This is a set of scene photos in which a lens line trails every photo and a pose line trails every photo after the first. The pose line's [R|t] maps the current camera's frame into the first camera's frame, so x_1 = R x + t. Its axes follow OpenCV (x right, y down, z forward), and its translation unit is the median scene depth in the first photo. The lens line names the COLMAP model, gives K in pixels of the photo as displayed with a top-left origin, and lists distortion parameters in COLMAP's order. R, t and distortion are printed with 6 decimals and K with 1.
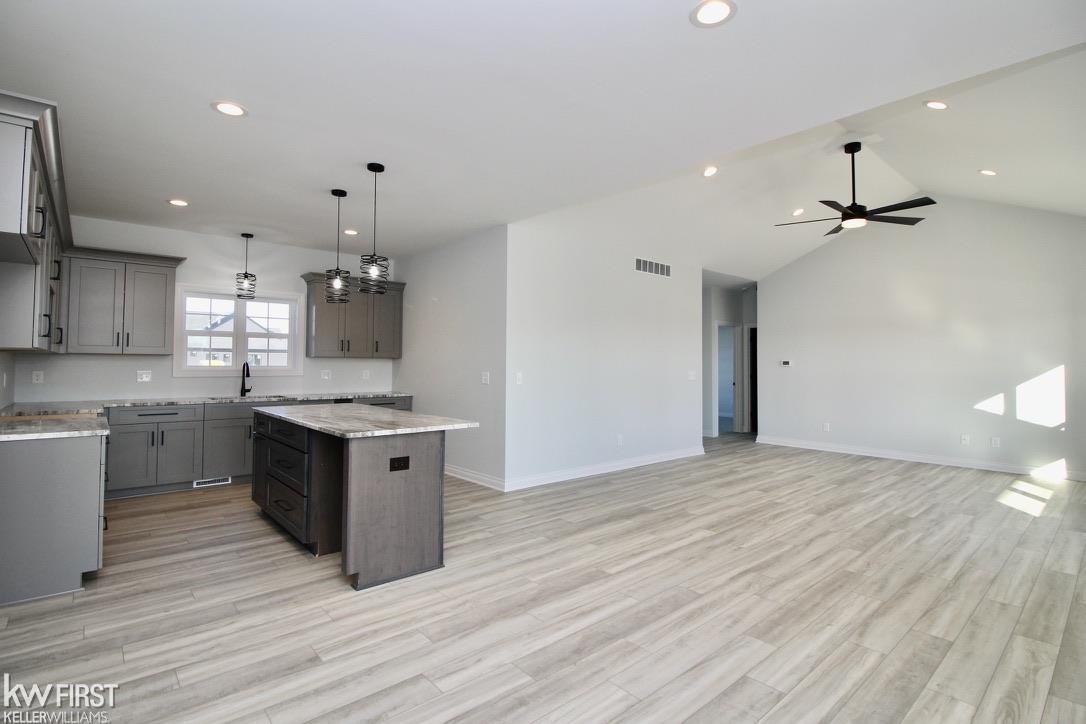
lens RADIAL K [[521.4, 0, 547.7], [0, 521.4, 348.1], [0, 0, 1]] dist [0.005022, -0.014034]
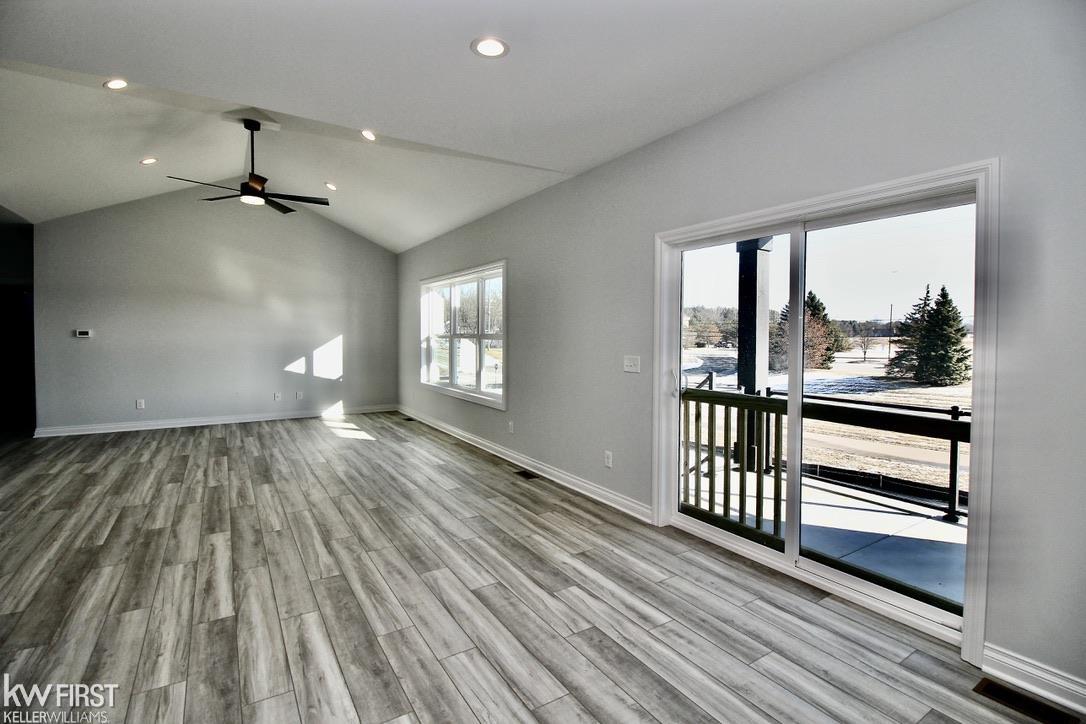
lens RADIAL K [[505.5, 0, 544.4], [0, 505.5, 346.6], [0, 0, 1]] dist [-0.001864, -0.011838]
pose [[0.157816, -0.031467, 0.986967, -0.494770], [-0.033753, 0.998736, 0.037239, -0.009275], [-0.986891, -0.039190, 0.156555, 0.413161]]
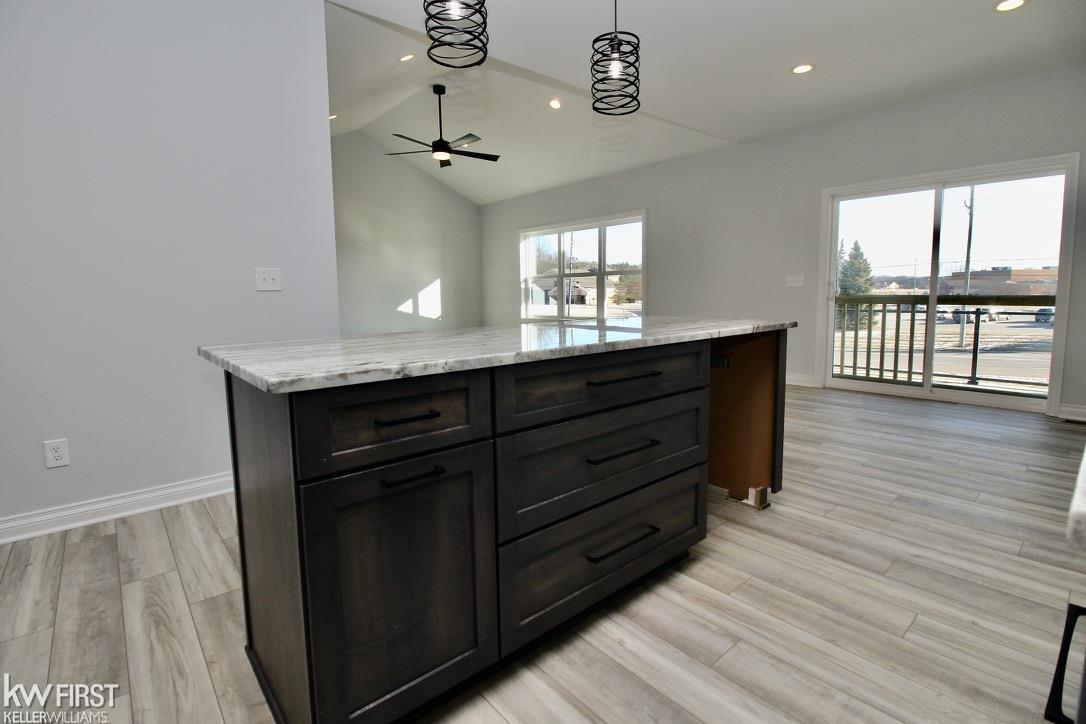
lens RADIAL K [[505.5, 0, 544.4], [0, 505.5, 346.6], [0, 0, 1]] dist [-0.001864, -0.011838]
pose [[0.014433, -0.114204, 0.993352, -0.986827], [-0.016401, 0.993295, 0.114436, 0.099841], [-0.999761, -0.017944, 0.012463, 1.155210]]
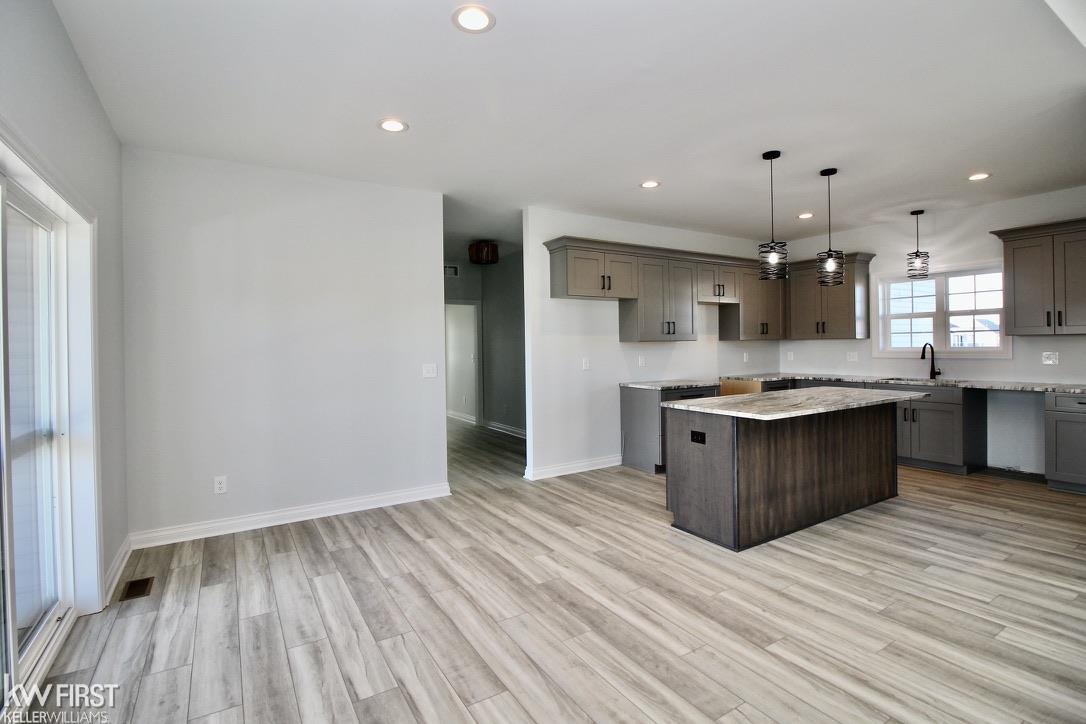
lens RADIAL K [[521.4, 0, 547.7], [0, 521.4, 348.1], [0, 0, 1]] dist [0.005022, -0.014034]
pose [[-0.166731, 0.001230, -0.986002, 0.810028], [0.043858, 0.999019, -0.006170, 0.017614], [0.985027, -0.044272, -0.166621, 0.790370]]
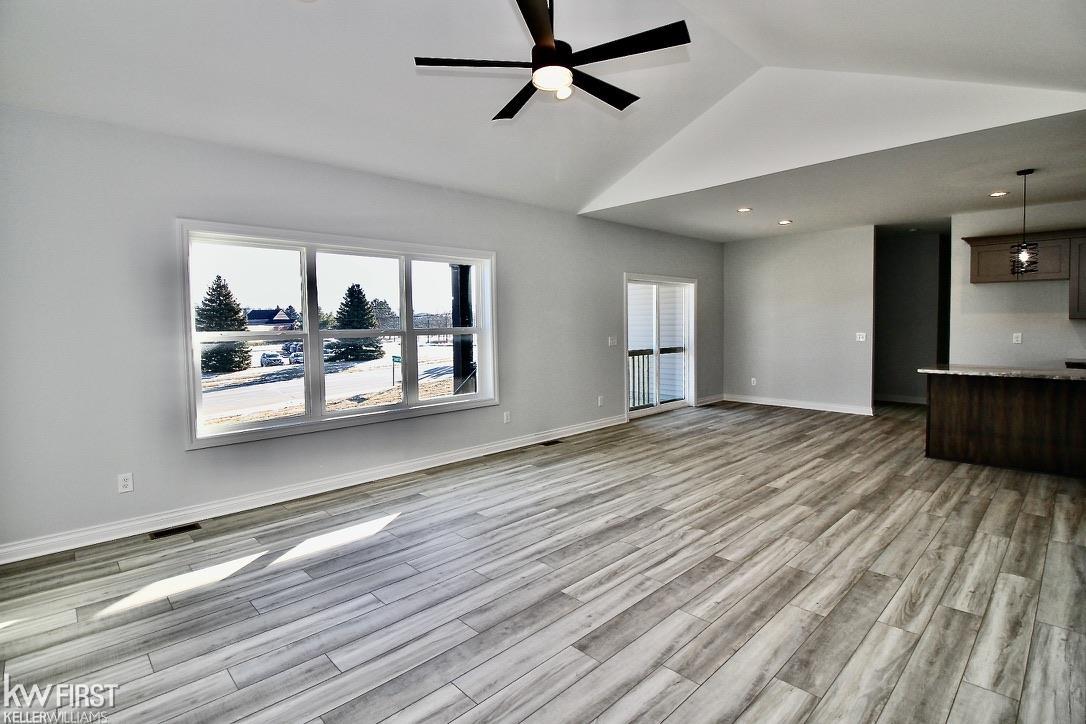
lens RADIAL K [[521.4, 0, 547.7], [0, 521.4, 348.1], [0, 0, 1]] dist [0.005022, -0.014034]
pose [[-0.999197, 0.005627, -0.039675, 0.964621], [0.004940, 0.999837, 0.017394, 0.053088], [0.039766, 0.017184, -0.999061, 2.423688]]
